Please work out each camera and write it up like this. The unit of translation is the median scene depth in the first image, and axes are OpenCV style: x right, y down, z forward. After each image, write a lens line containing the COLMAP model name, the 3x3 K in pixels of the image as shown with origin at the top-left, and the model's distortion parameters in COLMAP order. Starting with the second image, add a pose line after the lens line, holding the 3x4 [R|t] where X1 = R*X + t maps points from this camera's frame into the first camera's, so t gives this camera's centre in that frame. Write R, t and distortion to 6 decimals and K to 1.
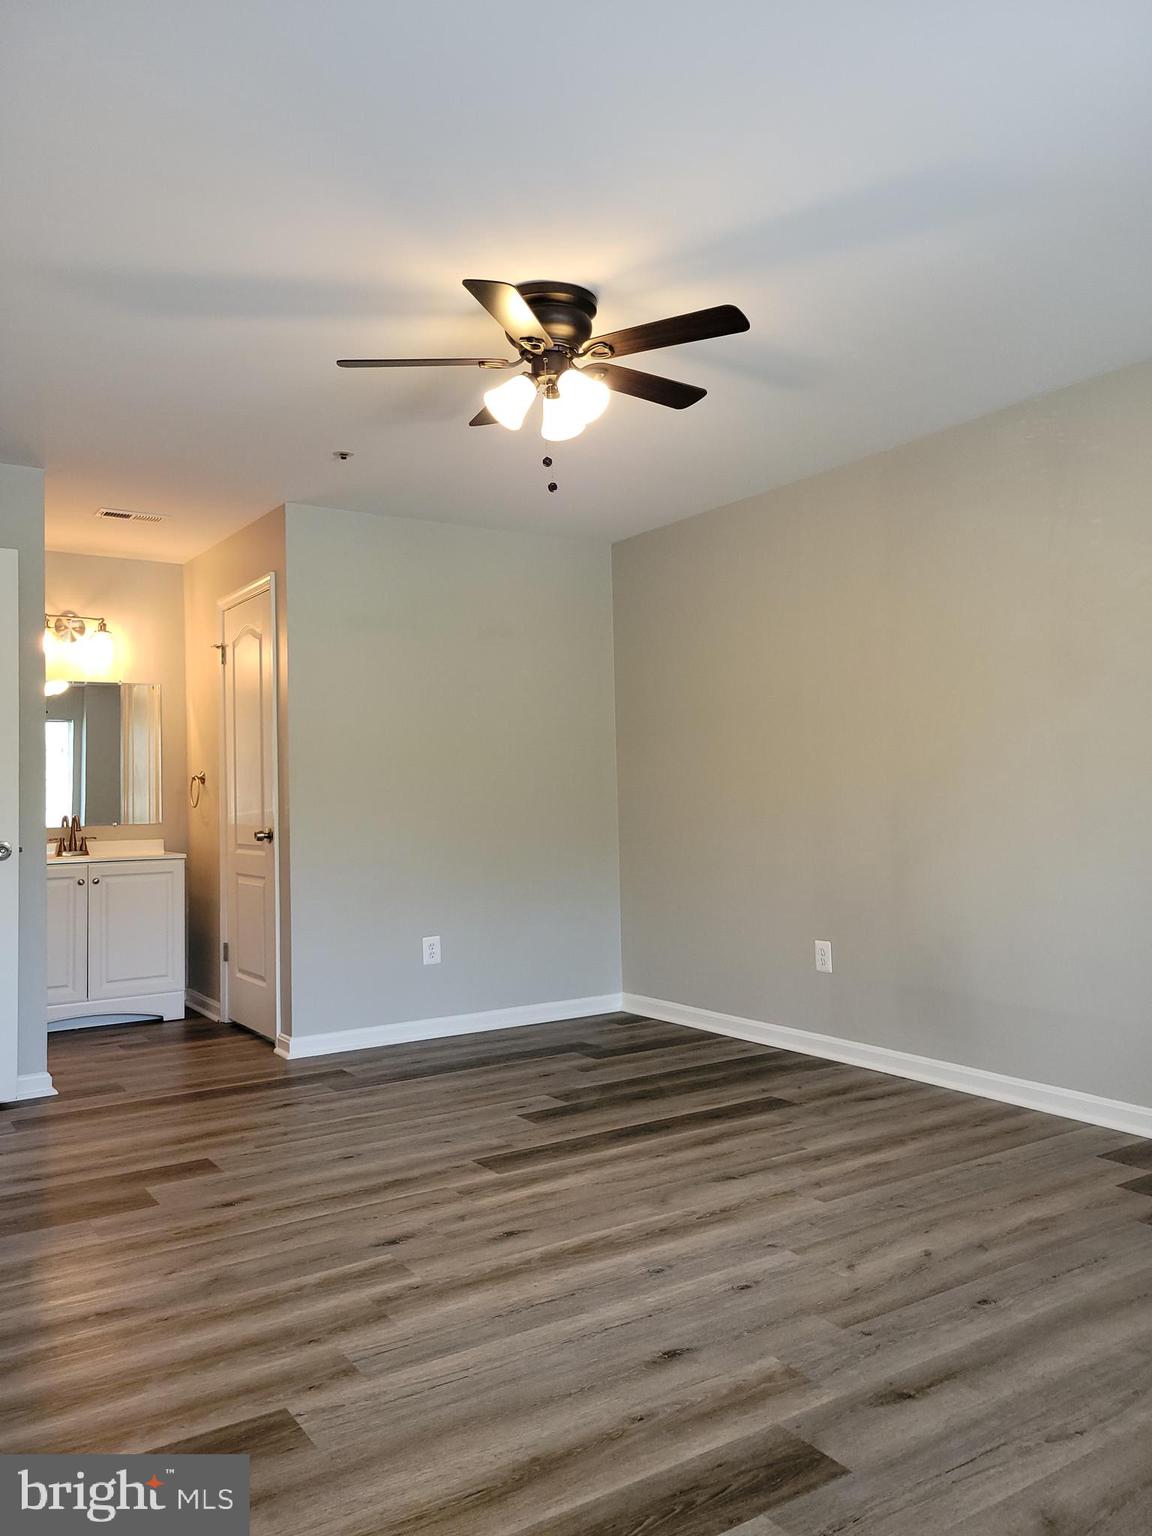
lens RADIAL K [[1154.0, 0, 575.3], [0, 1154.0, 773.2], [0, 0, 1]] dist [0.061408, -0.041448]
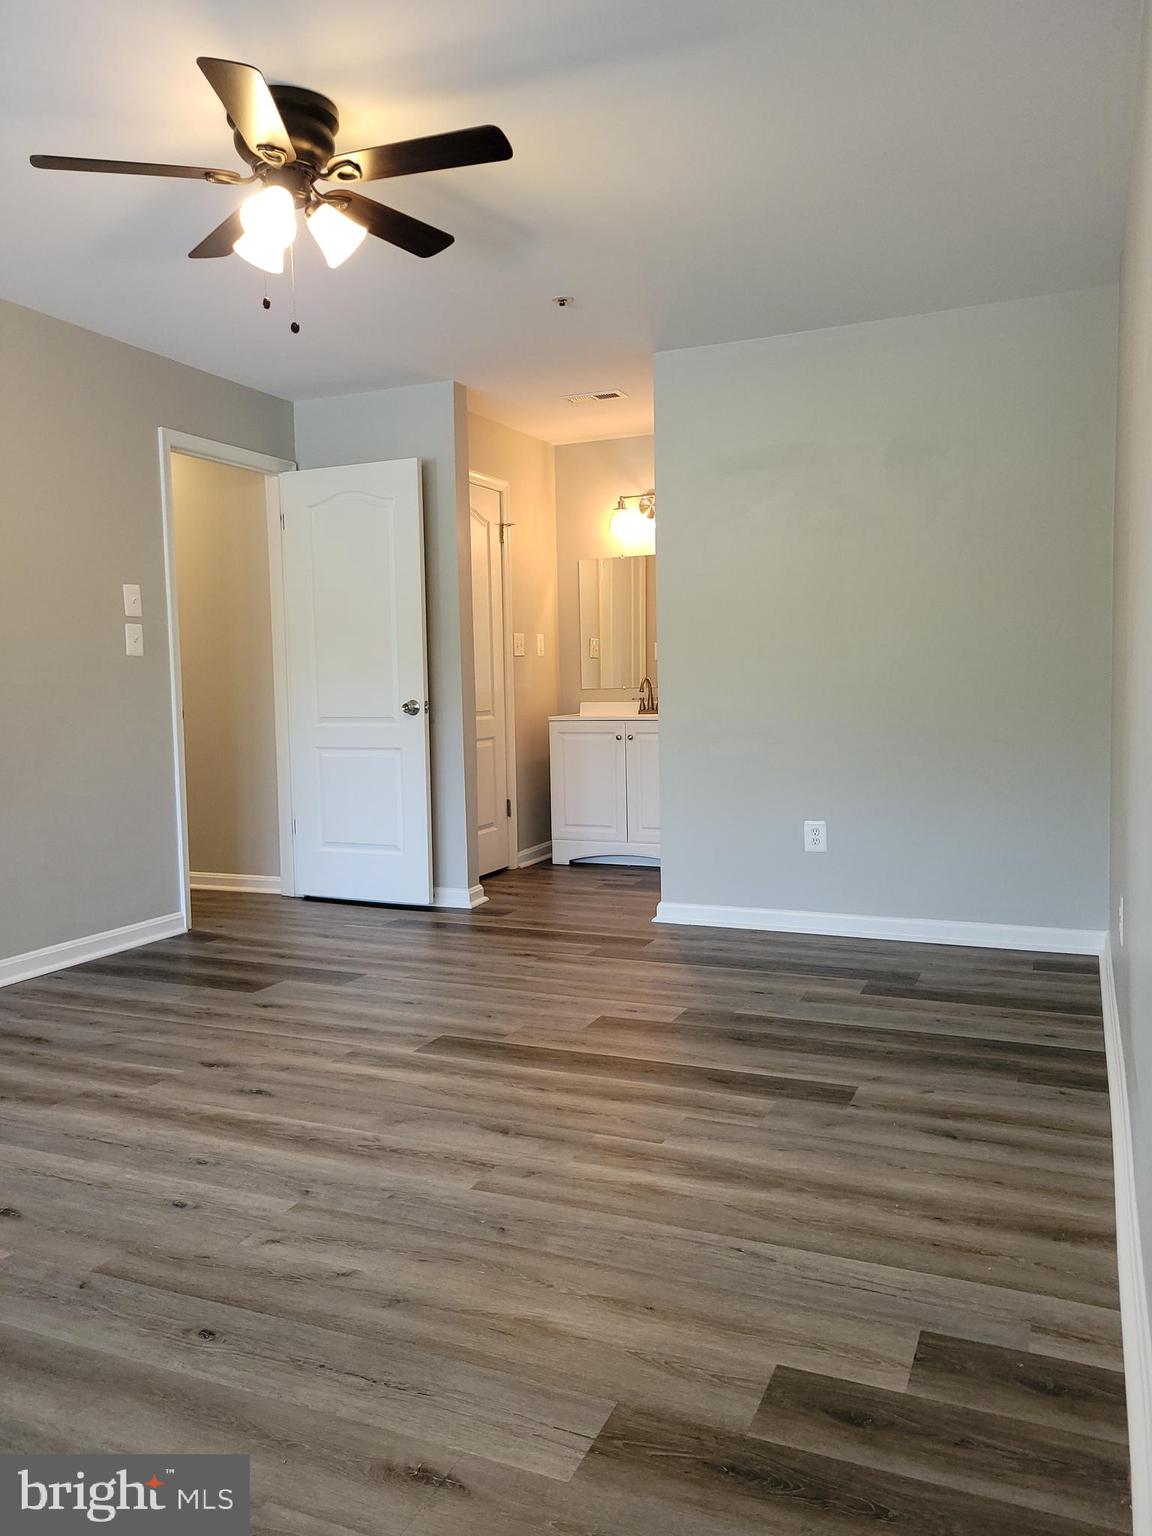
lens RADIAL K [[1154.0, 0, 576.5], [0, 1154.0, 760.6], [0, 0, 1]] dist [0.061408, -0.041448]
pose [[0.538225, 0.068051, -0.840049, 0.852596], [0.027892, 0.994751, 0.098454, 0.008438], [0.842339, -0.076421, 0.533502, 0.641139]]
